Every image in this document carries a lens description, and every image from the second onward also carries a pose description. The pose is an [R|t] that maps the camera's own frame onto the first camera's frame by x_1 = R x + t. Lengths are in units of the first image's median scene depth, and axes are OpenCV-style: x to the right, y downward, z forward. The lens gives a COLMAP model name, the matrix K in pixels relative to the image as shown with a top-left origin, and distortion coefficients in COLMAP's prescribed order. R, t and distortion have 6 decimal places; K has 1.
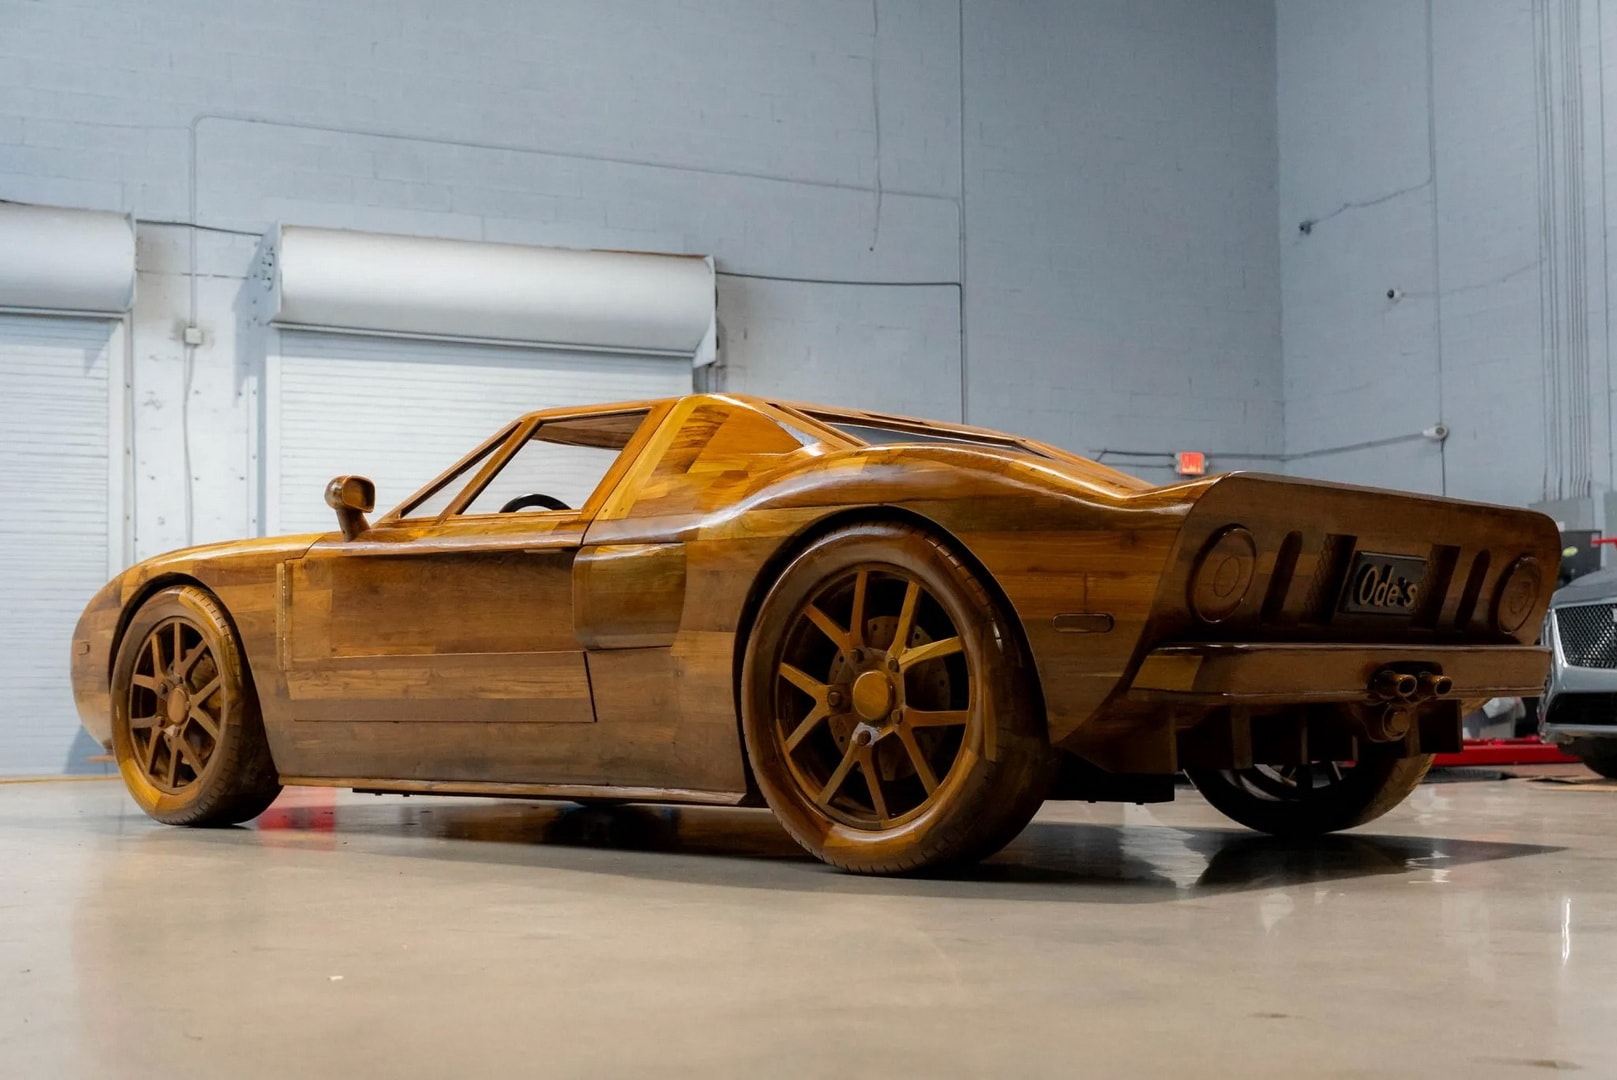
lens RADIAL K [[2198.7, 0, 770.1], [0, 2198.7, 547.5], [0, 0, 1]] dist [0.026690, 0.001780]
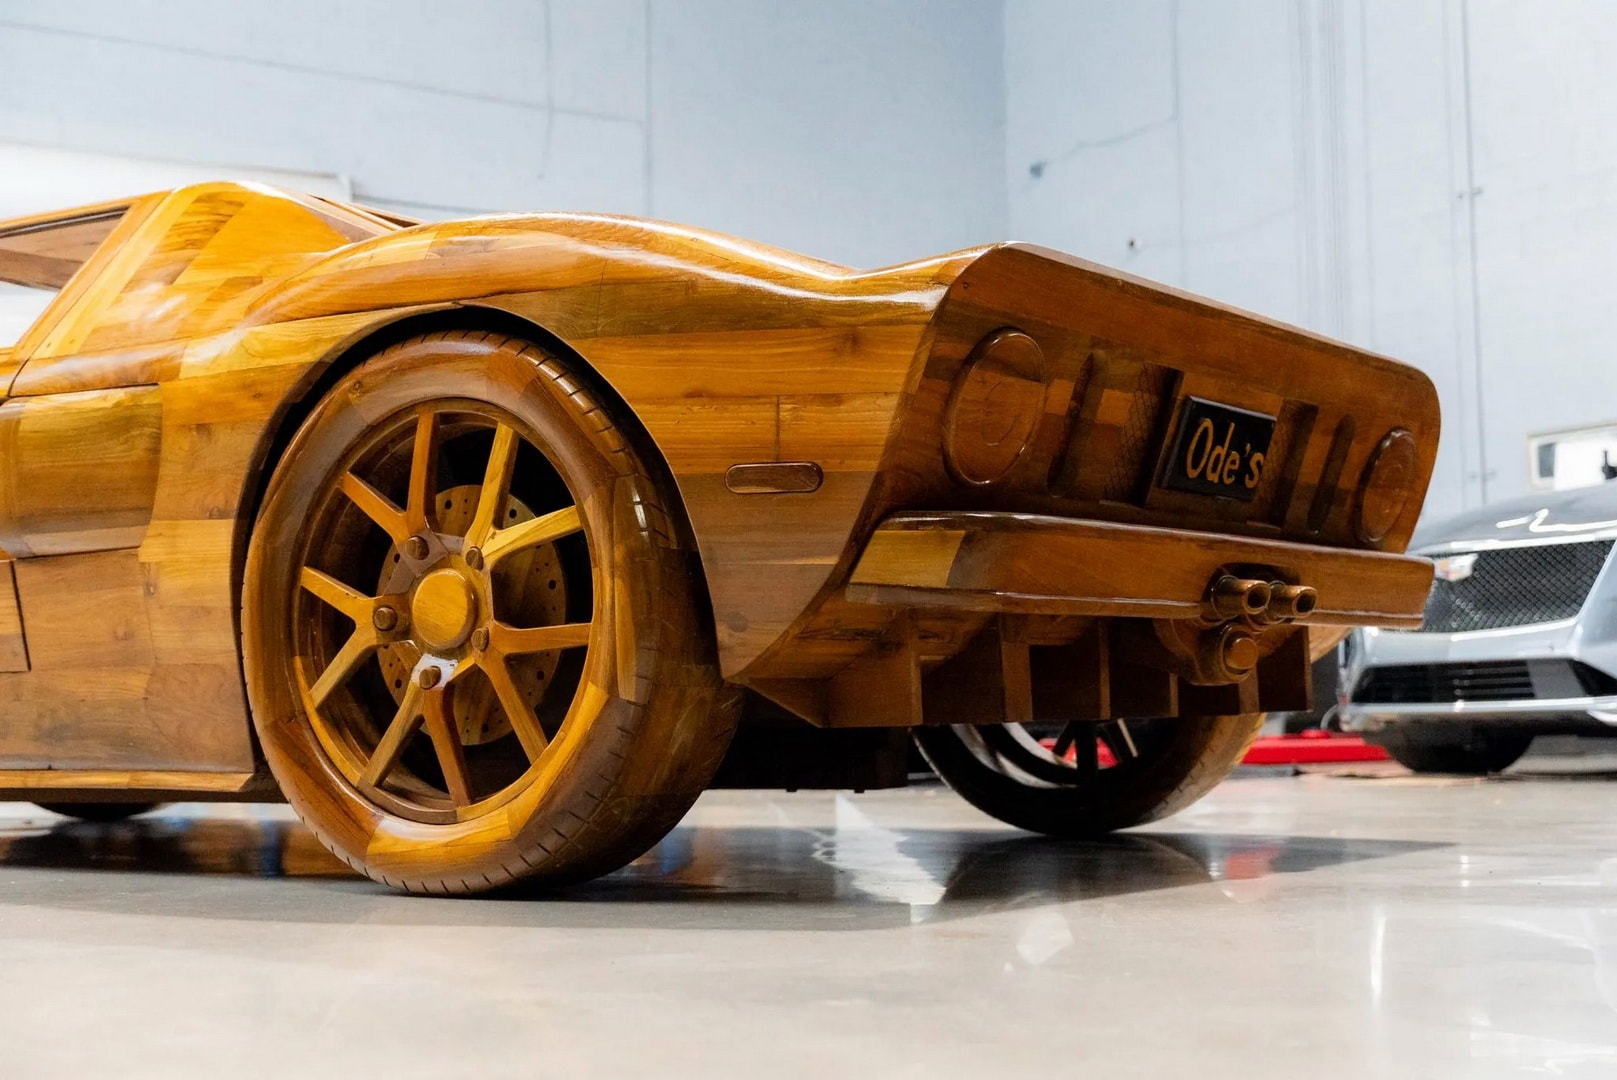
lens RADIAL K [[2198.7, 0, 770.1], [0, 2198.7, 547.5], [0, 0, 1]] dist [0.026690, 0.001780]
pose [[0.991400, 0.003114, 0.130830, 0.052097], [-0.000423, 0.999788, -0.020586, 0.057192], [-0.130867, 0.020354, 0.991191, 0.334321]]
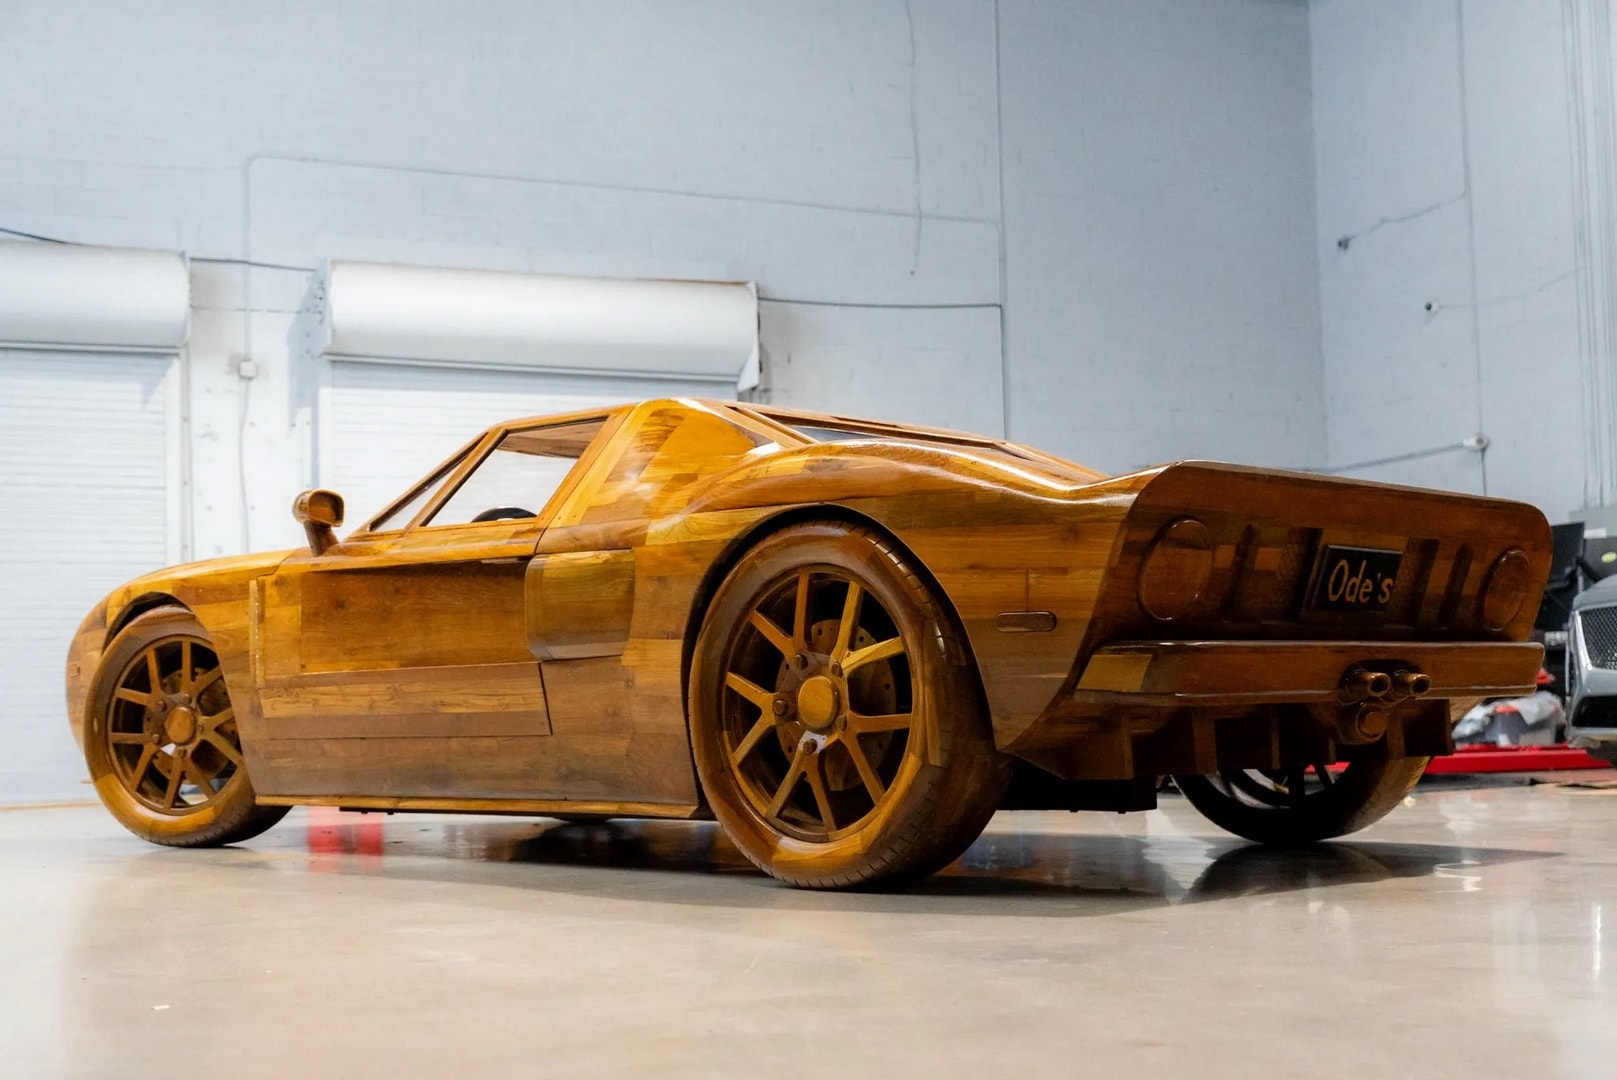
lens RADIAL K [[2082.9, 0, 808.5], [0, 2082.9, 540.0], [0, 0, 1]] dist [0.018792, 0.006870]
pose [[0.999186, -0.016559, -0.036776, 0.070807], [0.015878, 0.999698, -0.018750, 0.012269], [0.037075, 0.018150, 0.999148, 0.081149]]
